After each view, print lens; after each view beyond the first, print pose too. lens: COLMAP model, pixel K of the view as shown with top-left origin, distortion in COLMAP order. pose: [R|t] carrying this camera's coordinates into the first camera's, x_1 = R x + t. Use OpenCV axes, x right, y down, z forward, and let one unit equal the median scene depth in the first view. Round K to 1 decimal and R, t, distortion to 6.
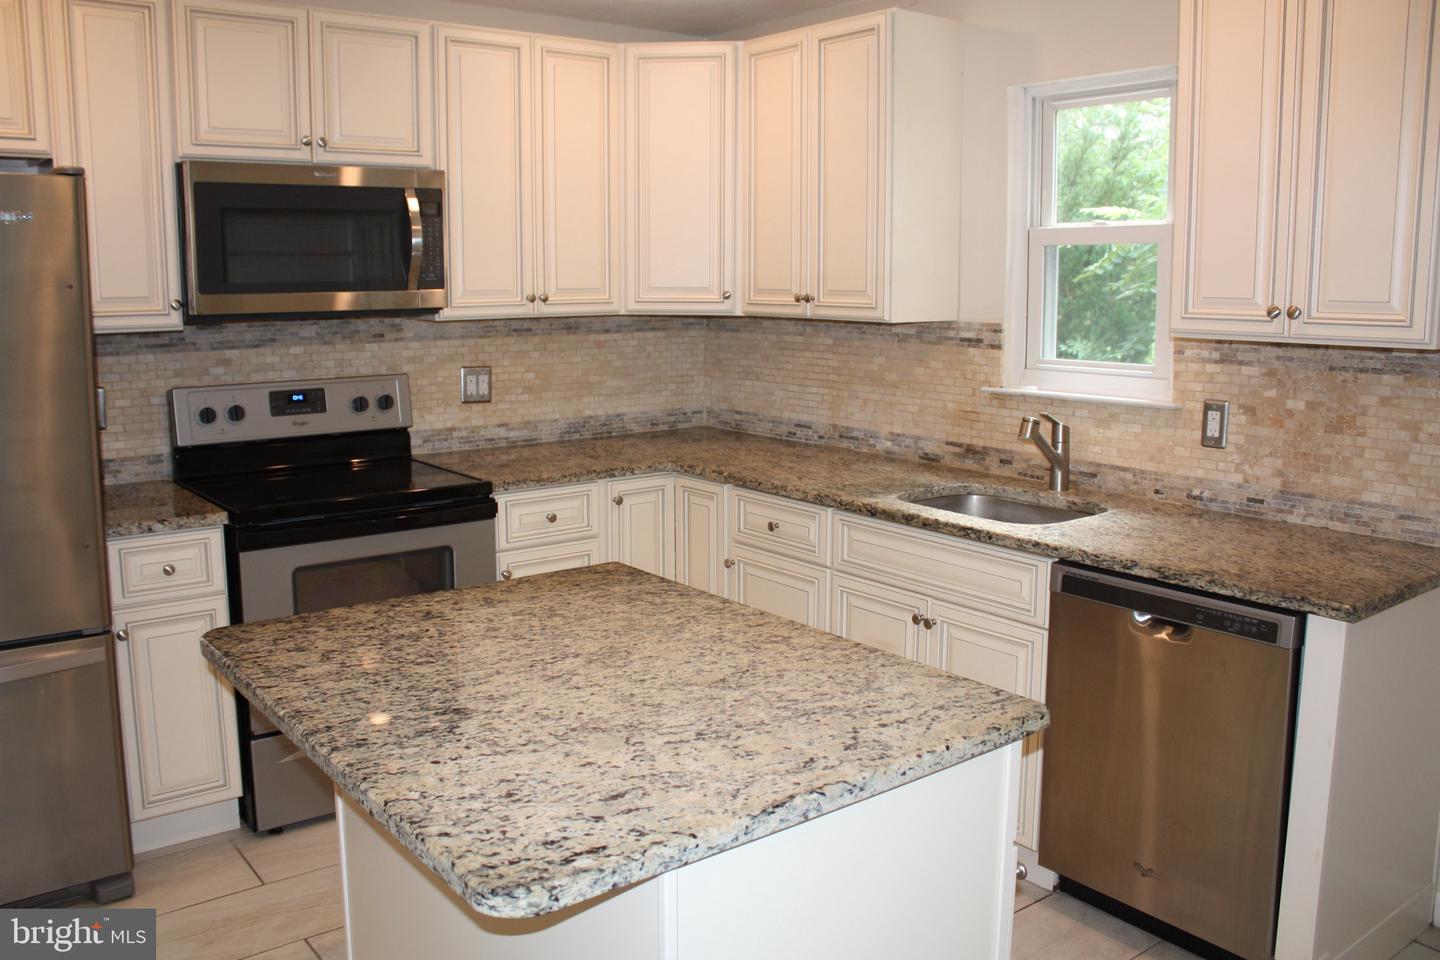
lens RADIAL K [[1197.7, 0, 715.8], [0, 1197.7, 475.1], [0, 0, 1]] dist [-0.158433, 0.129666]
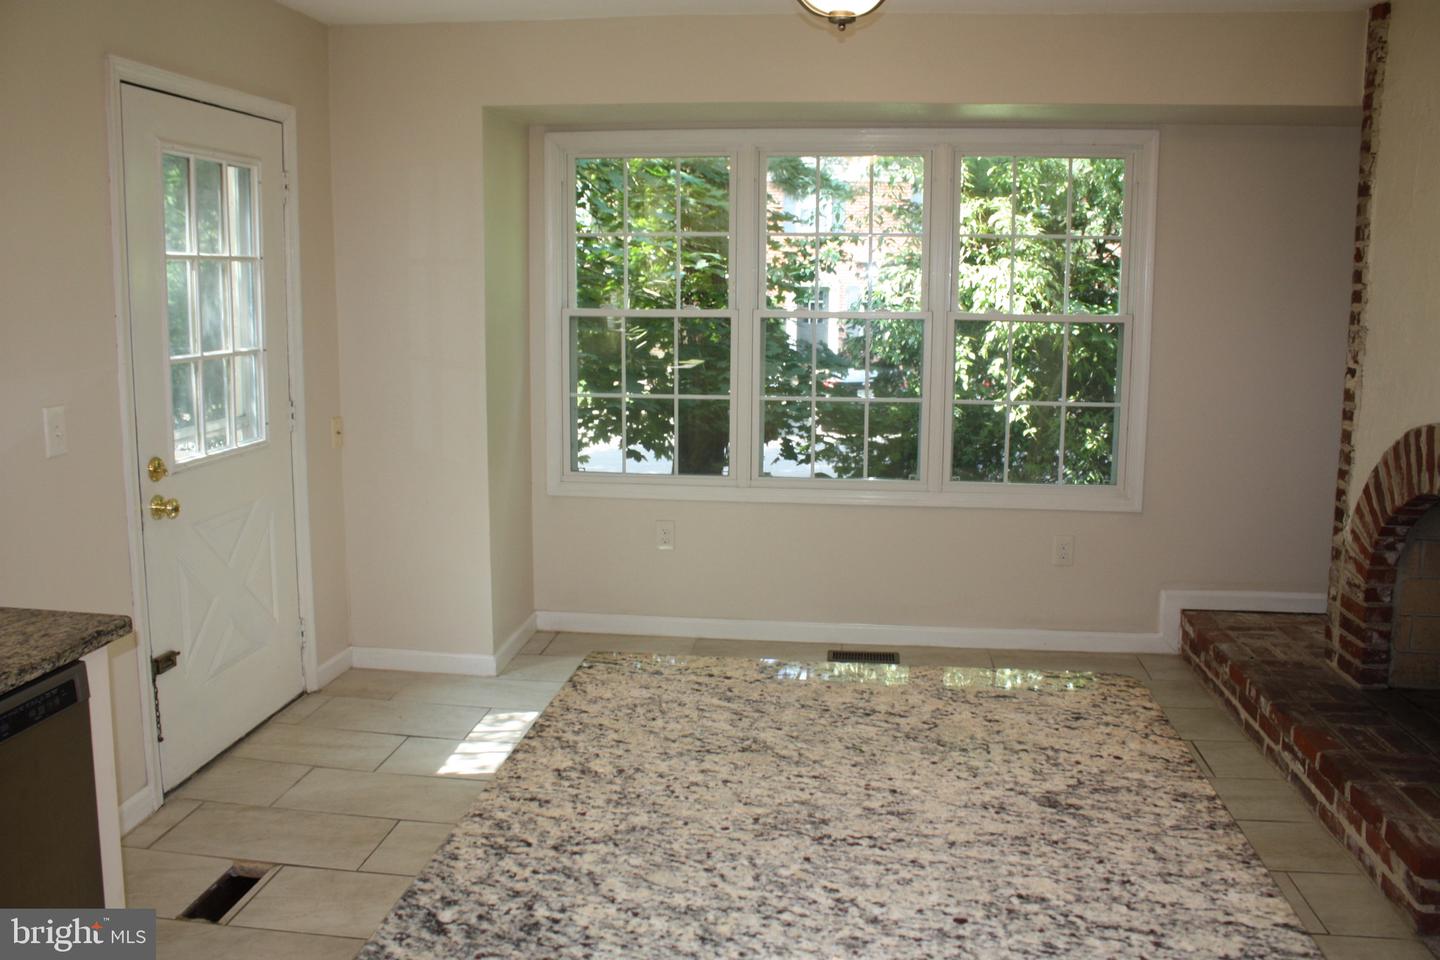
lens RADIAL K [[1197.7, 0, 720.6], [0, 1197.7, 475.7], [0, 0, 1]] dist [-0.158433, 0.129666]
pose [[-0.705261, -0.118816, 0.698920, -0.312507], [0.109989, 0.955581, 0.273435, -0.141956], [-0.700364, 0.269717, -0.660866, 0.854256]]
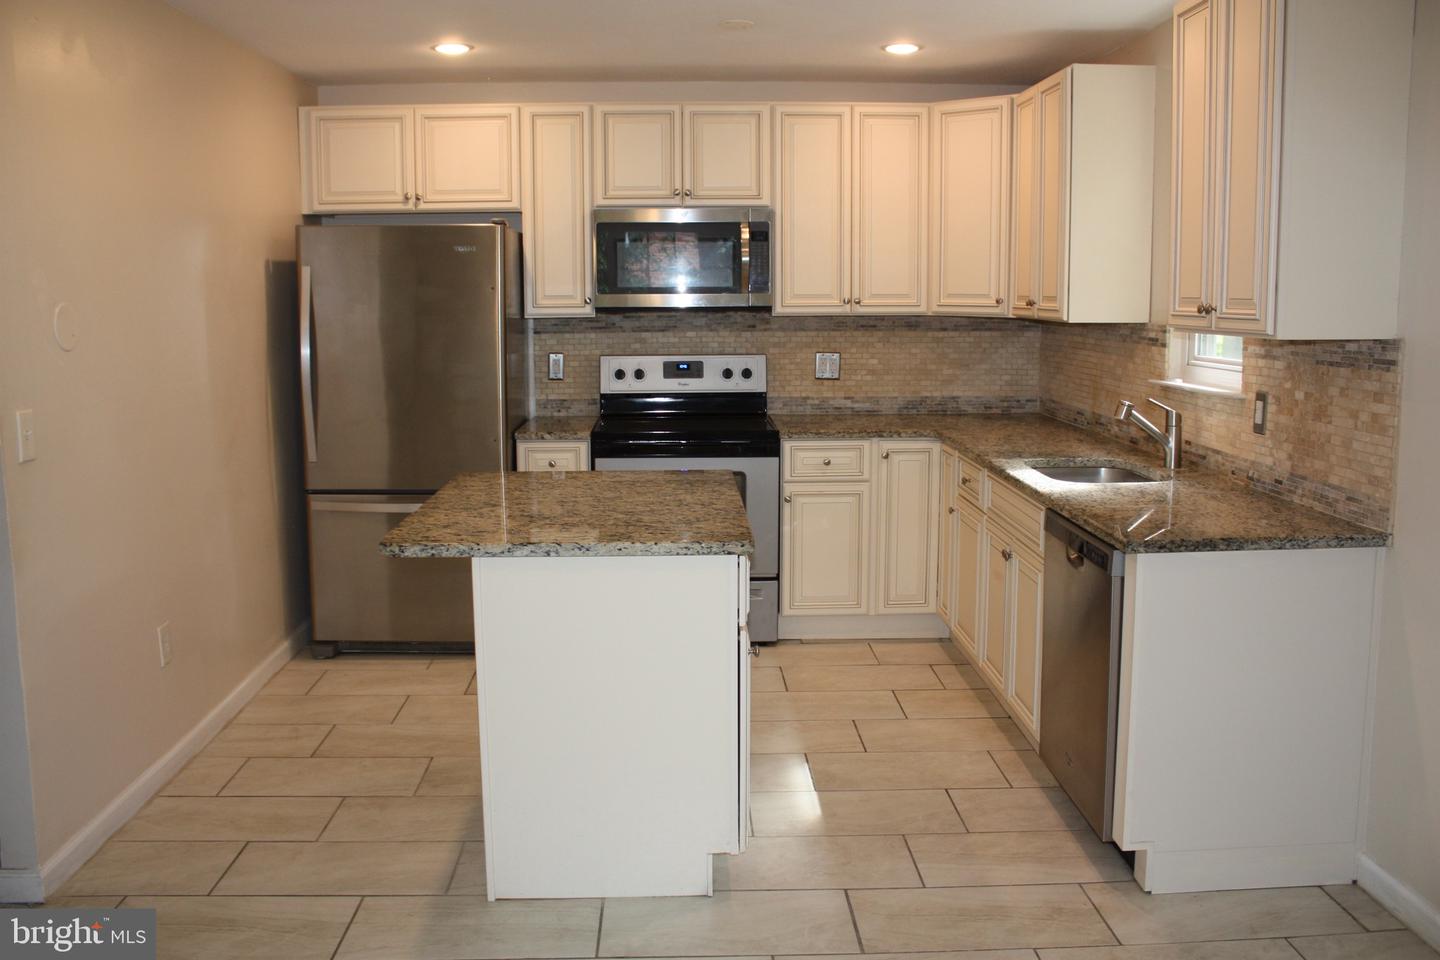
lens RADIAL K [[1197.7, 0, 722.7], [0, 1197.7, 477.0], [0, 0, 1]] dist [-0.158433, 0.129666]
pose [[0.811365, 0.086836, -0.578054, 0.626837], [-0.092535, 0.995515, 0.019664, 0.041521], [0.577169, 0.037536, 0.815761, -0.196885]]
